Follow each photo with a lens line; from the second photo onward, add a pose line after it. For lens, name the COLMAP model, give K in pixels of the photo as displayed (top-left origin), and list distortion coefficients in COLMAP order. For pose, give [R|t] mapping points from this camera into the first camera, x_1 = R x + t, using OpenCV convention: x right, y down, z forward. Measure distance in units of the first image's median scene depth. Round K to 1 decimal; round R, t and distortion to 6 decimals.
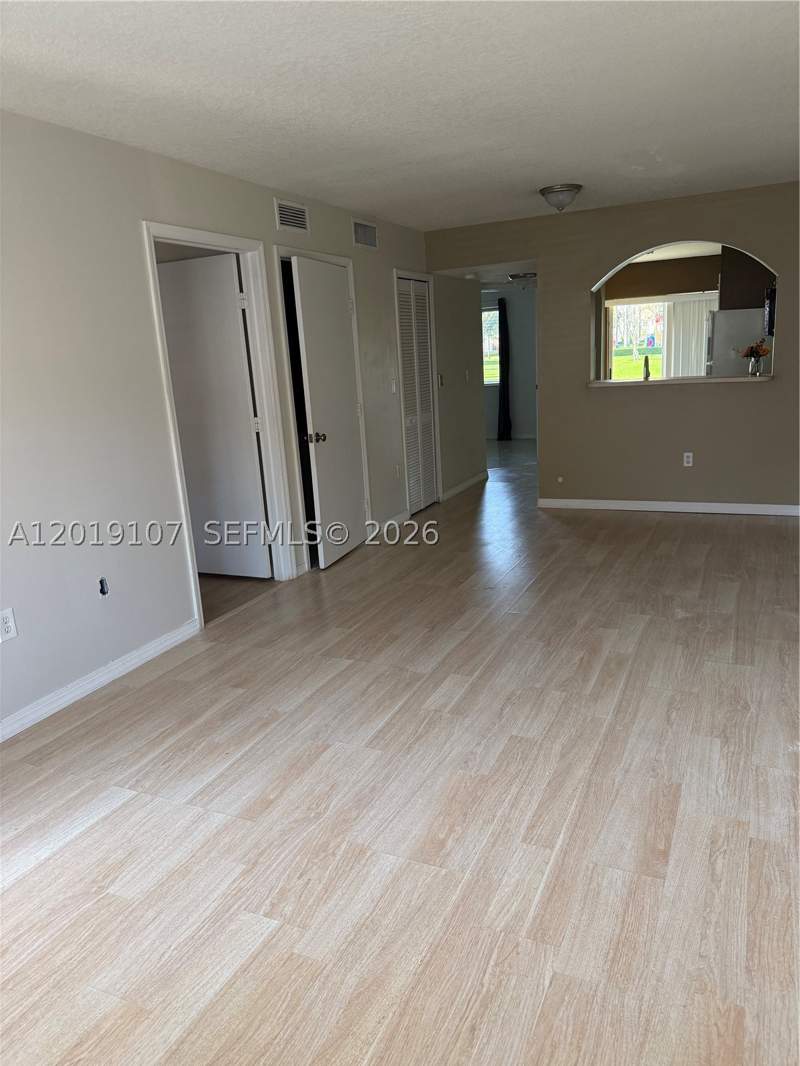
lens RADIAL K [[762.5, 0, 399.5], [0, 762.5, 536.2], [0, 0, 1]] dist [-0.038759, -0.002968]
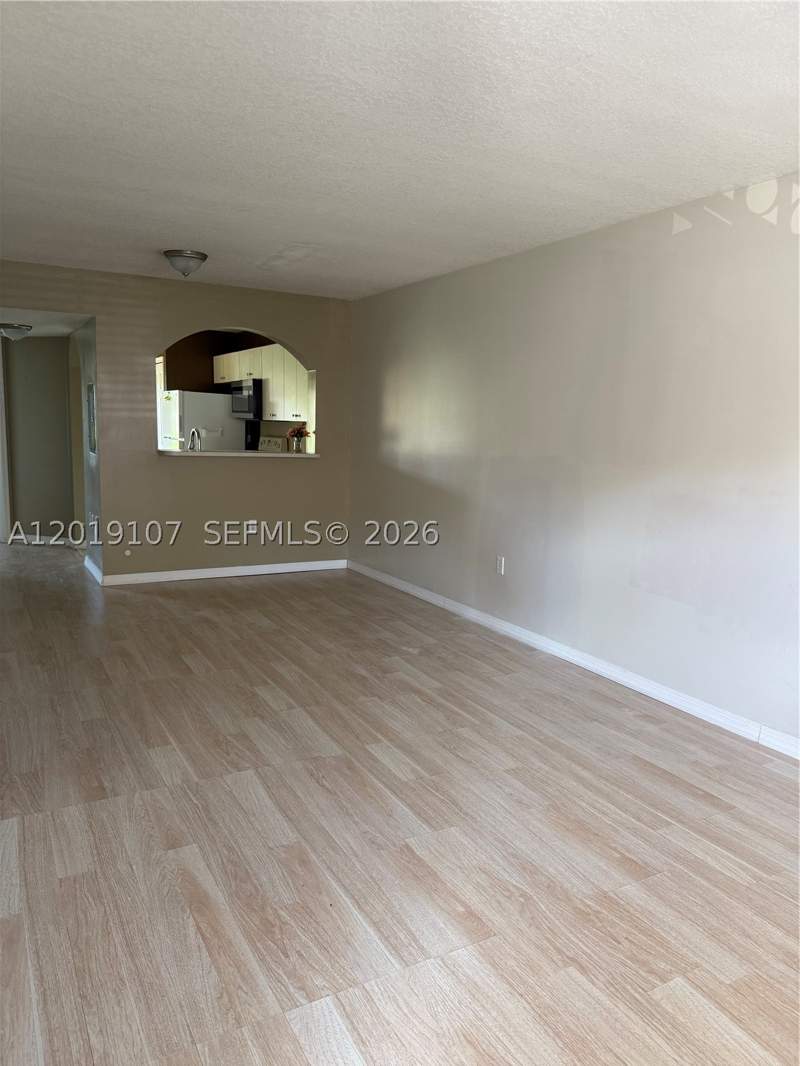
lens RADIAL K [[762.5, 0, 395.0], [0, 762.5, 529.9], [0, 0, 1]] dist [-0.038759, -0.002968]
pose [[0.614032, -0.061403, 0.786889, -0.722331], [0.145338, 0.988717, -0.036259, -0.051505], [-0.775785, 0.136629, 0.616028, 0.396965]]
